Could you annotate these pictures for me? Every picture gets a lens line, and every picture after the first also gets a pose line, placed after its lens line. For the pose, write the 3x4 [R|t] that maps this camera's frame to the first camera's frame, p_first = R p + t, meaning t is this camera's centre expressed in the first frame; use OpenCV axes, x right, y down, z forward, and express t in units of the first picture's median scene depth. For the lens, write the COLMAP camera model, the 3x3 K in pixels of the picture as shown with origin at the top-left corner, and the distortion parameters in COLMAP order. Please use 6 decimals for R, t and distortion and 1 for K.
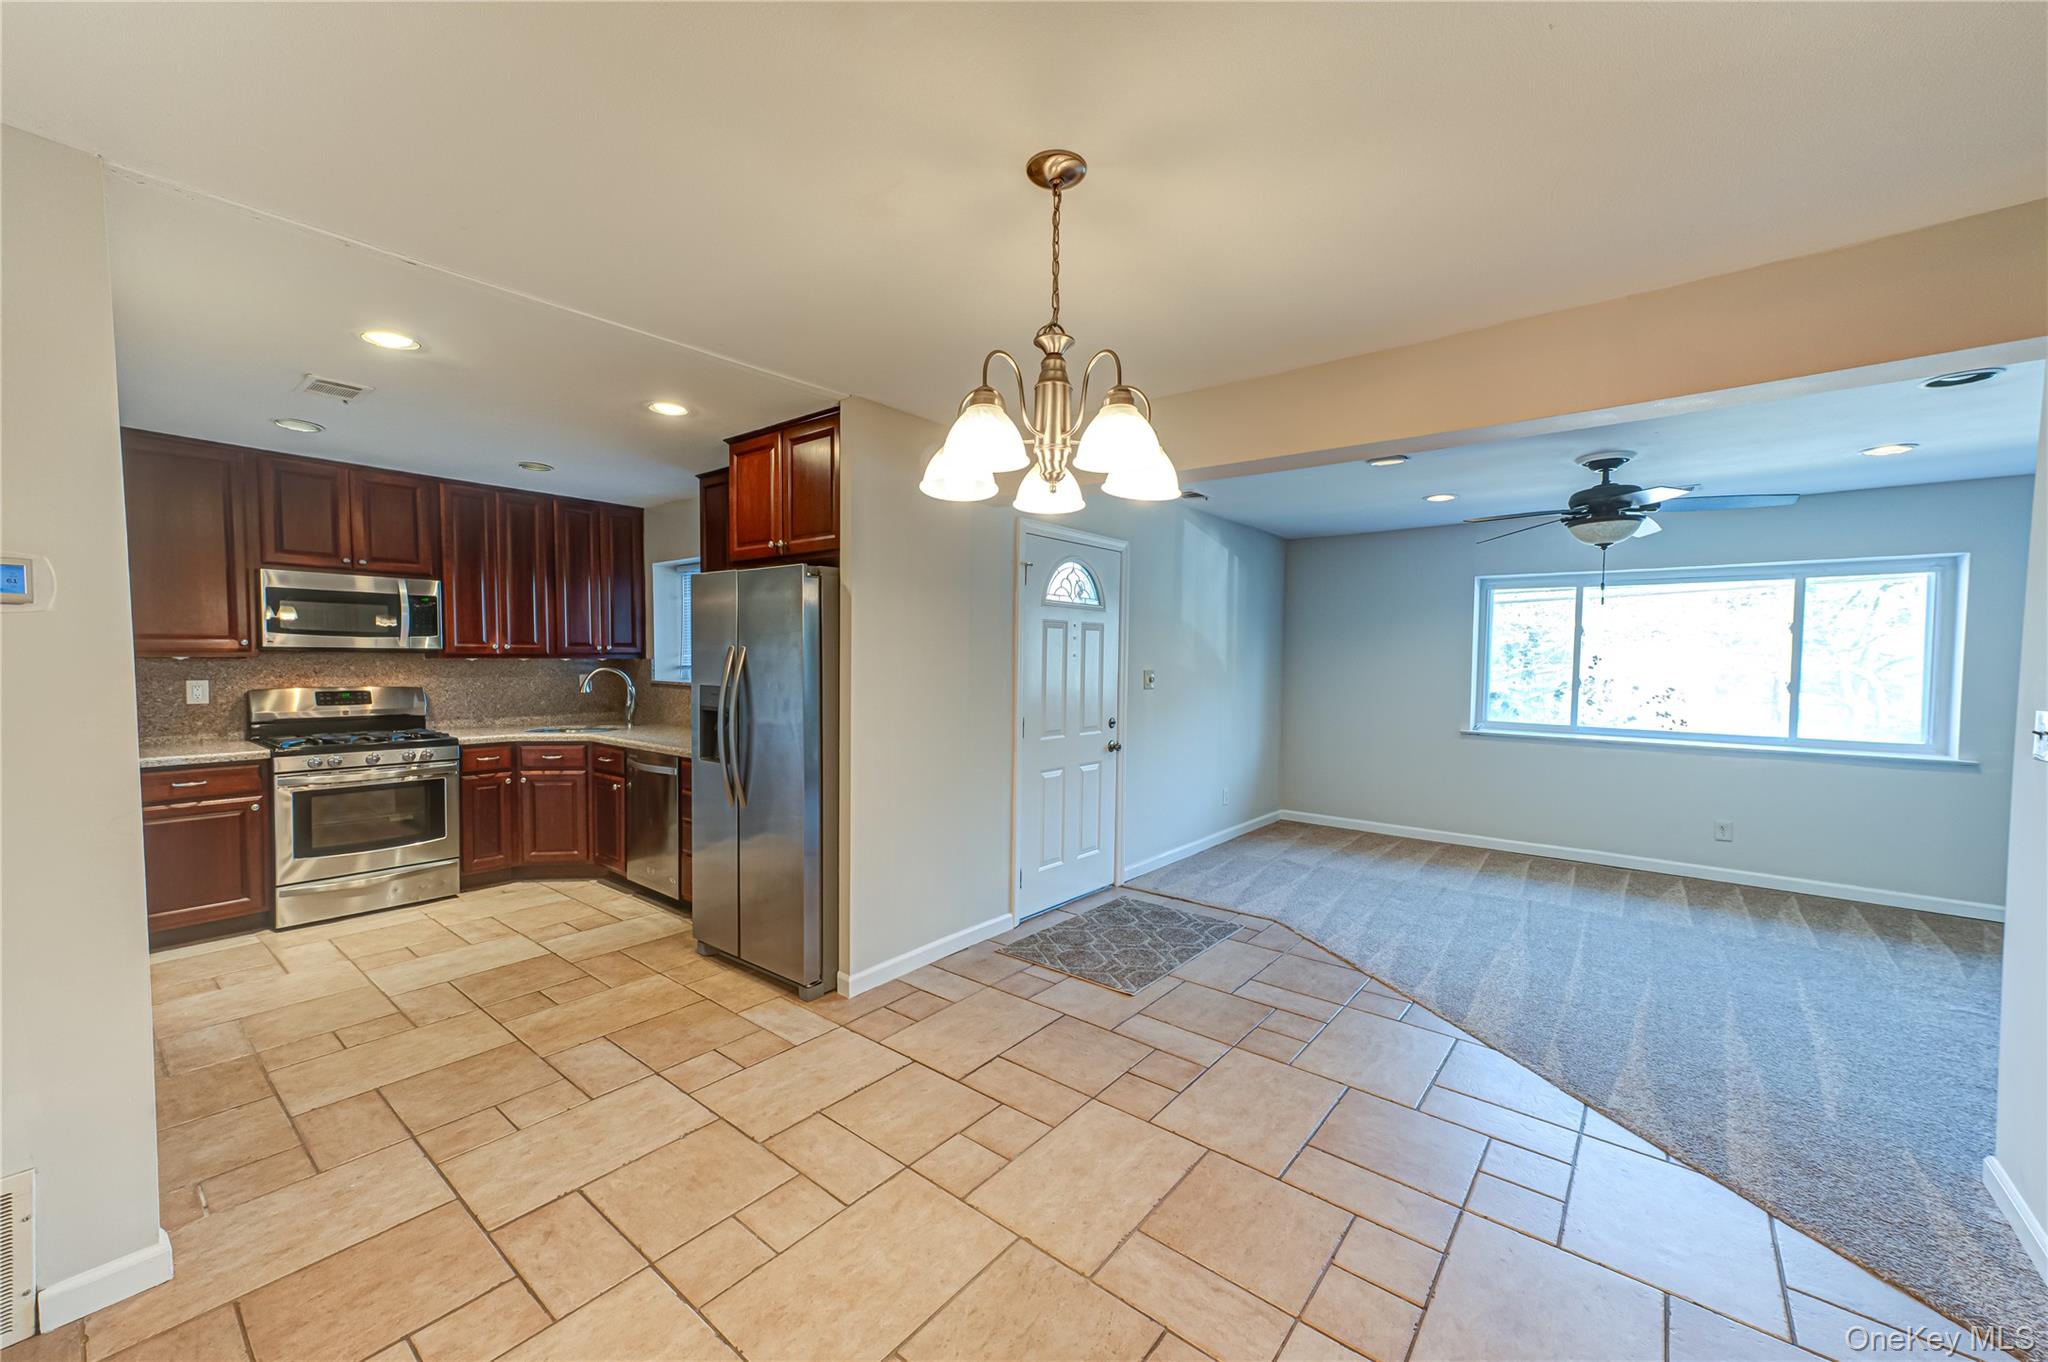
lens RADIAL K [[791.8, 0, 1032.2], [0, 791.8, 687.5], [0, 0, 1]] dist [0.013979, 0.000012]
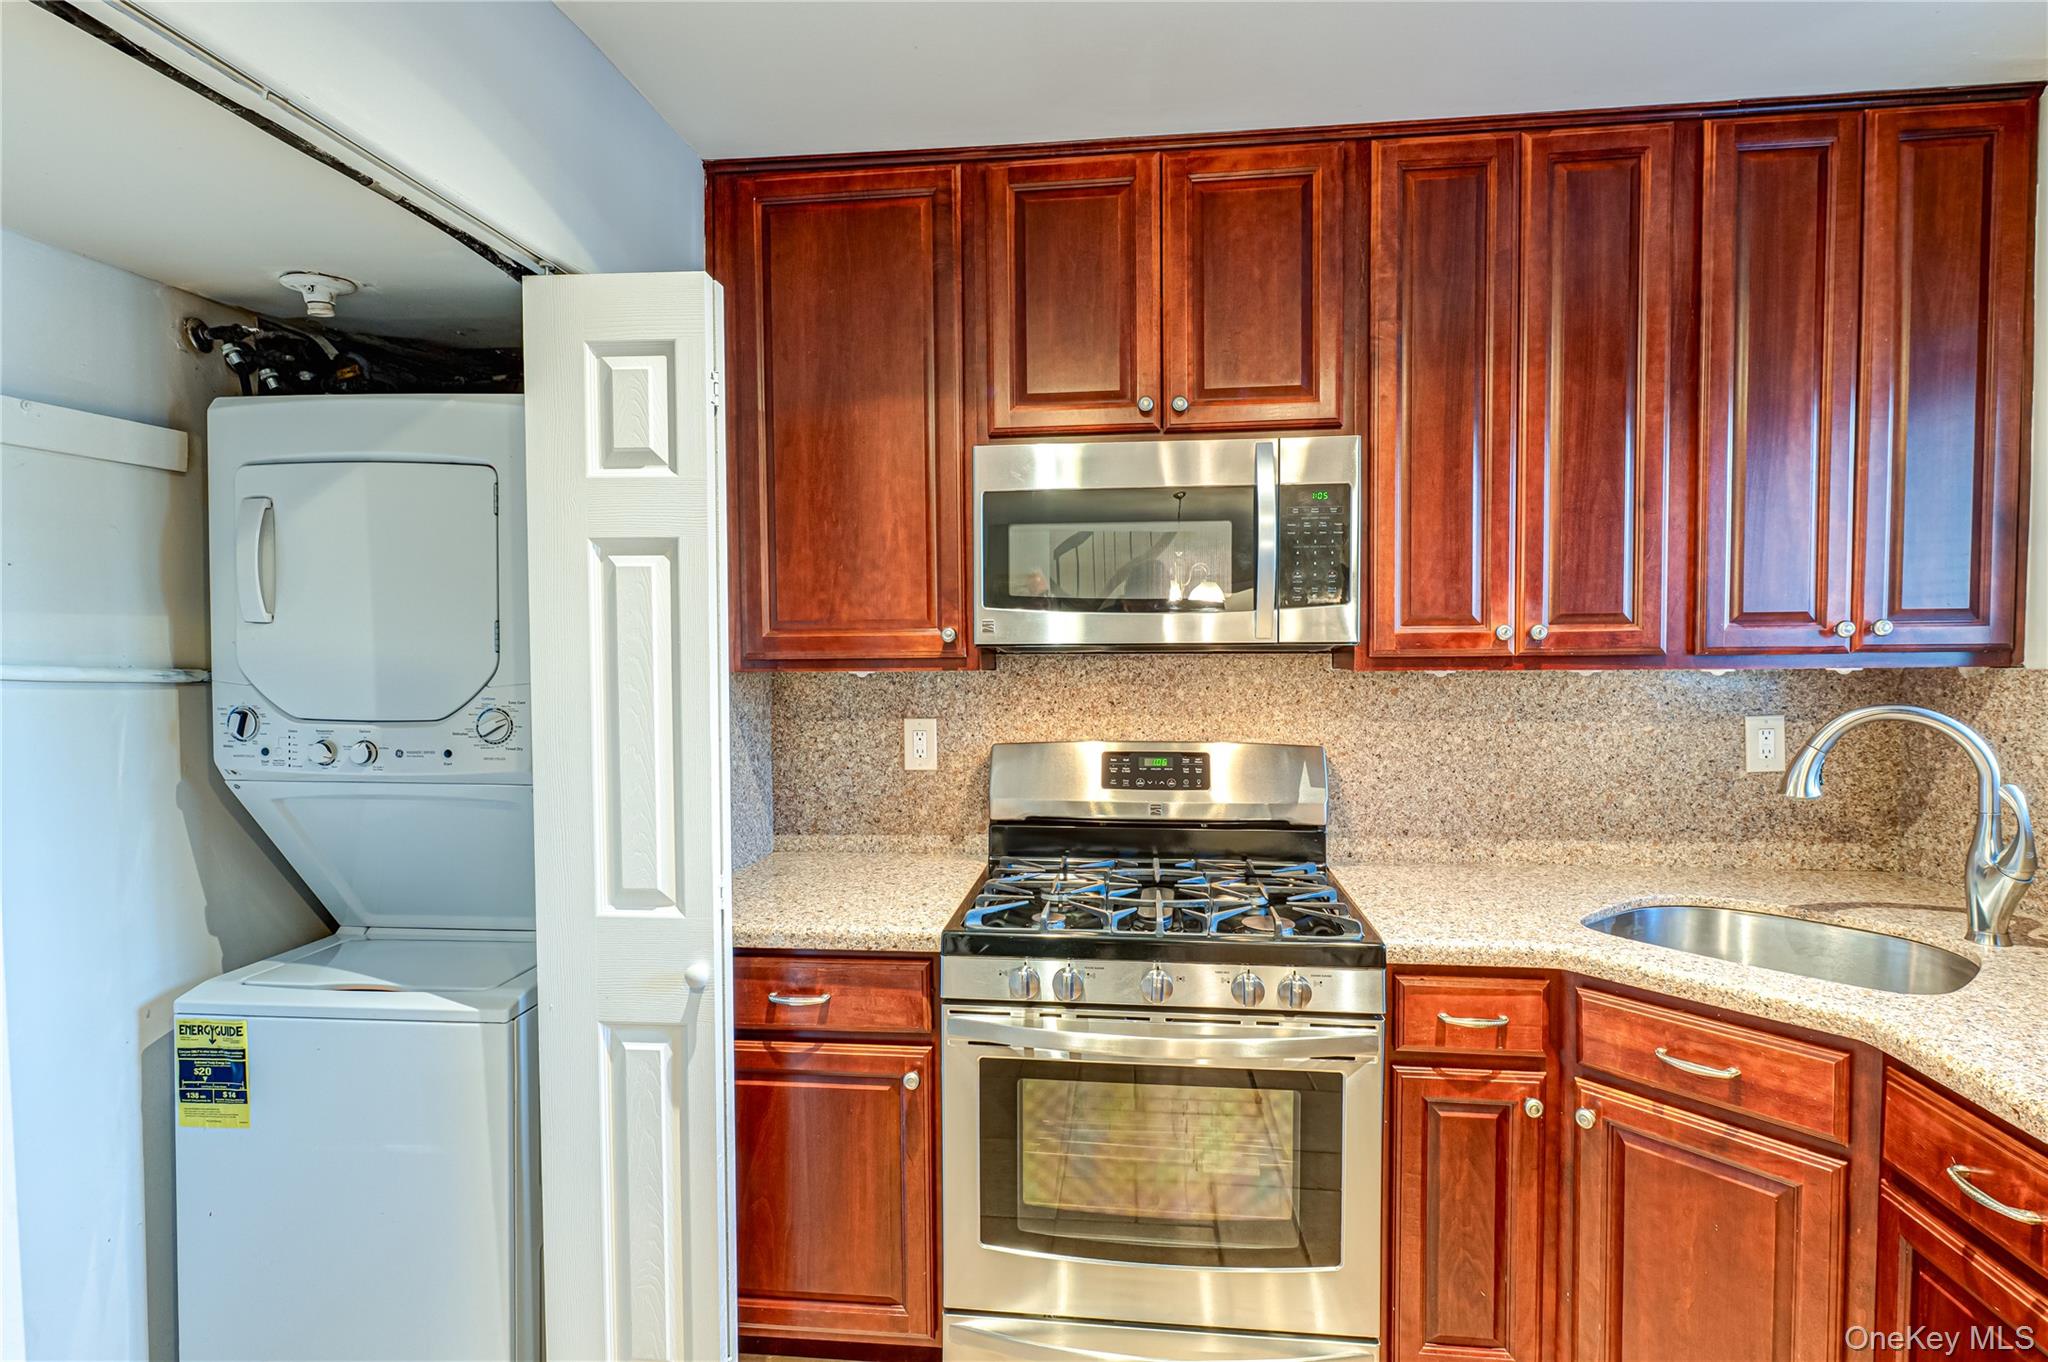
lens RADIAL K [[1033.4, 0, 1029.9], [0, 1033.4, 686.7], [0, 0, 1]] dist [0.001551, -0.000923]
pose [[0.528624, 0.025892, -0.848461, -0.464844], [-0.022767, 0.999608, 0.016320, -0.035276], [0.848551, 0.010690, 0.529006, 0.681386]]
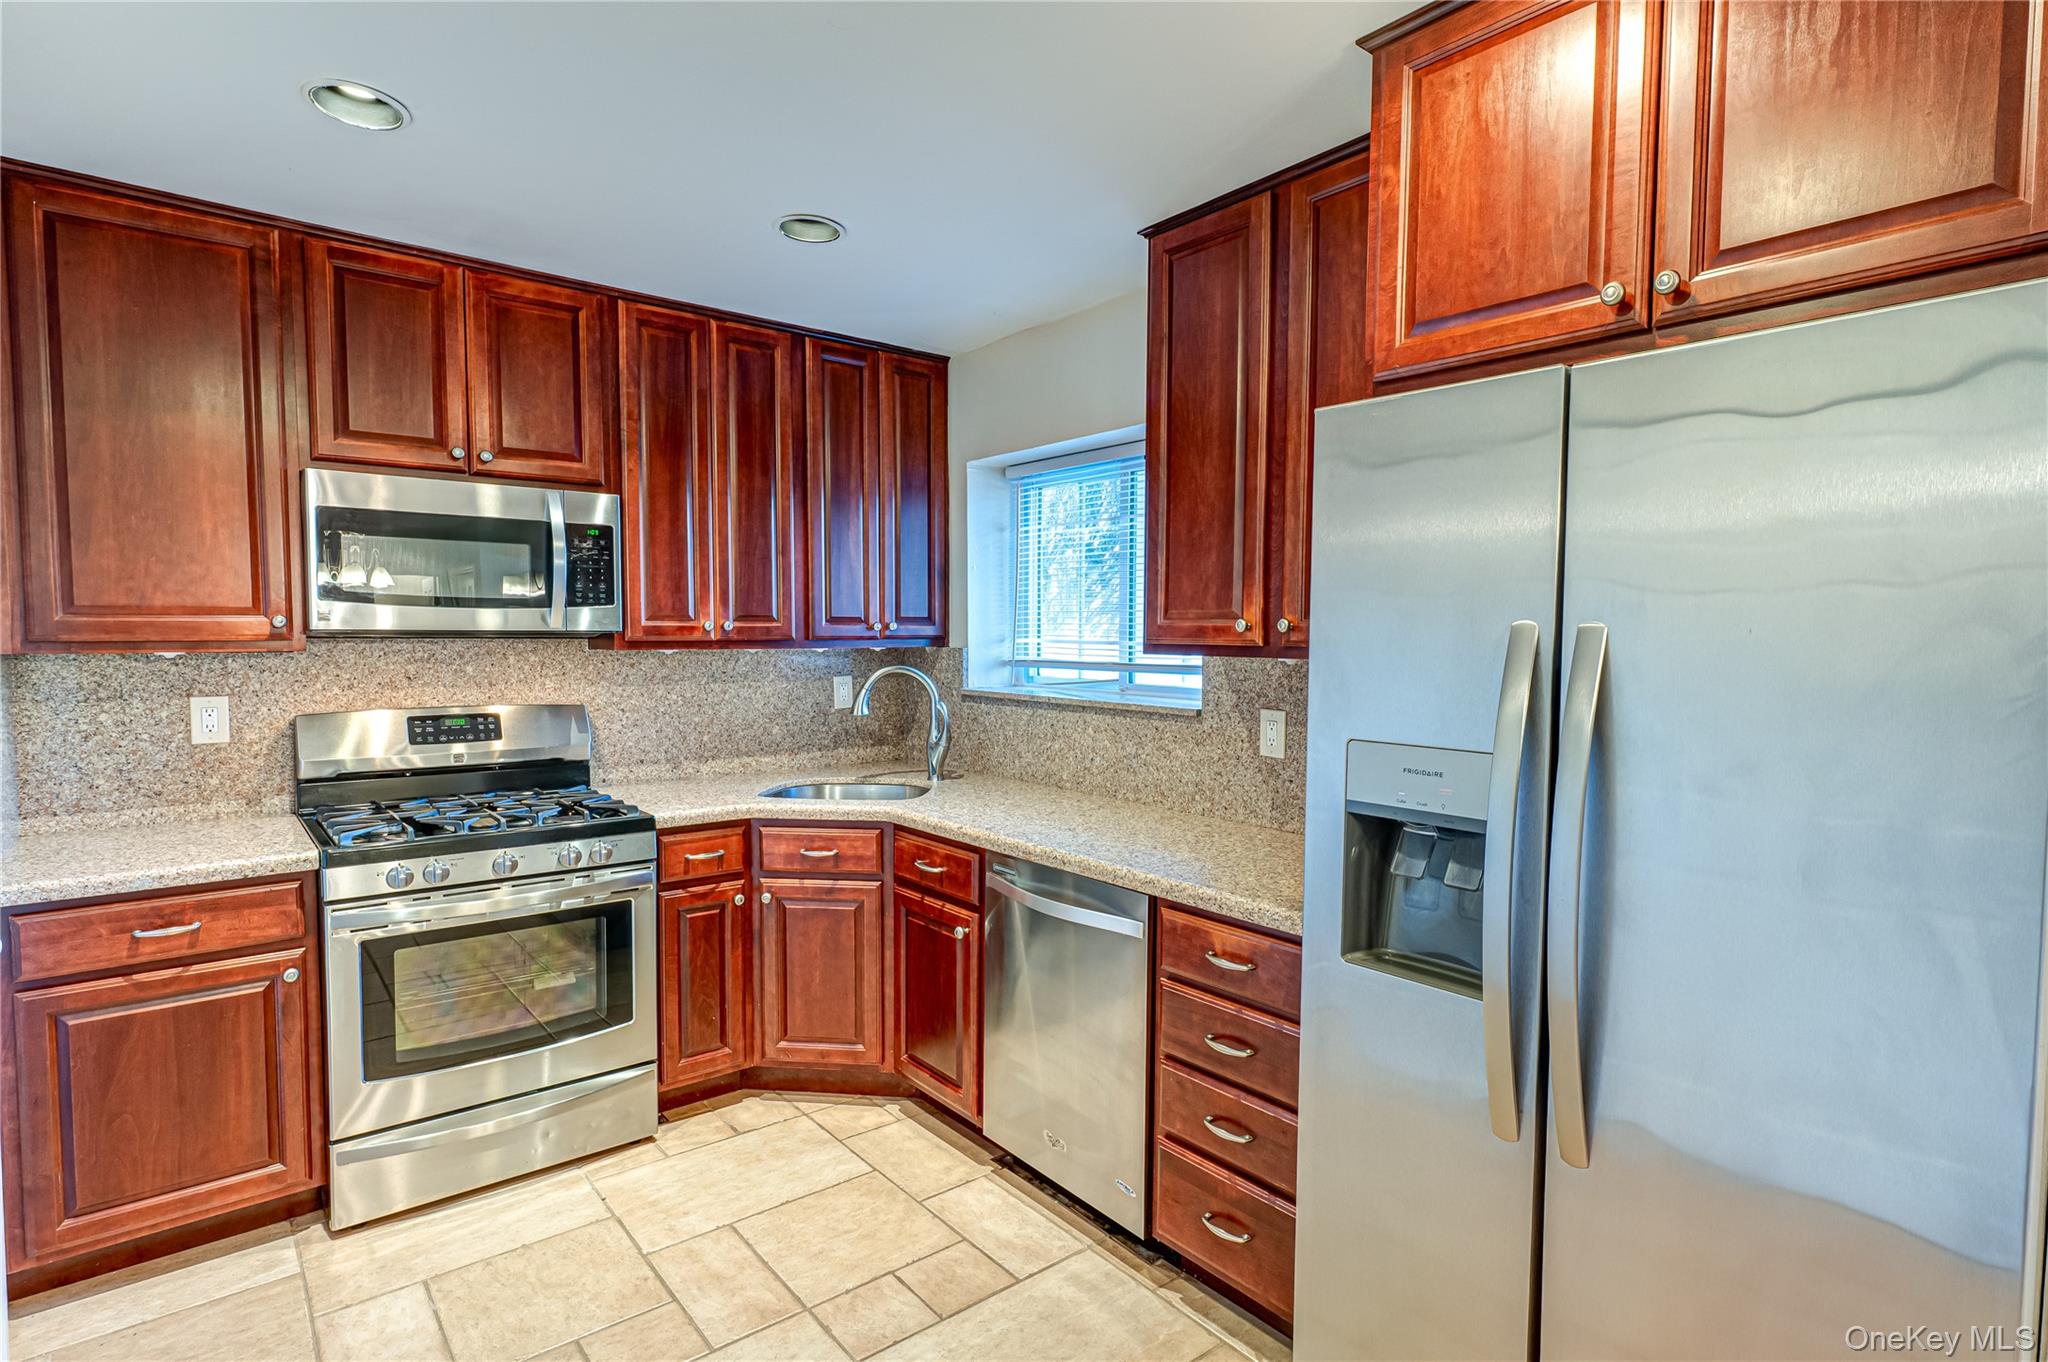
lens RADIAL K [[1033.4, 0, 1029.9], [0, 1033.4, 686.7], [0, 0, 1]] dist [0.001551, -0.000923]
pose [[0.977301, 0.007163, -0.211734, -0.364411], [-0.004691, 0.999915, 0.012178, -0.023542], [0.211803, -0.010908, 0.977251, 0.435357]]
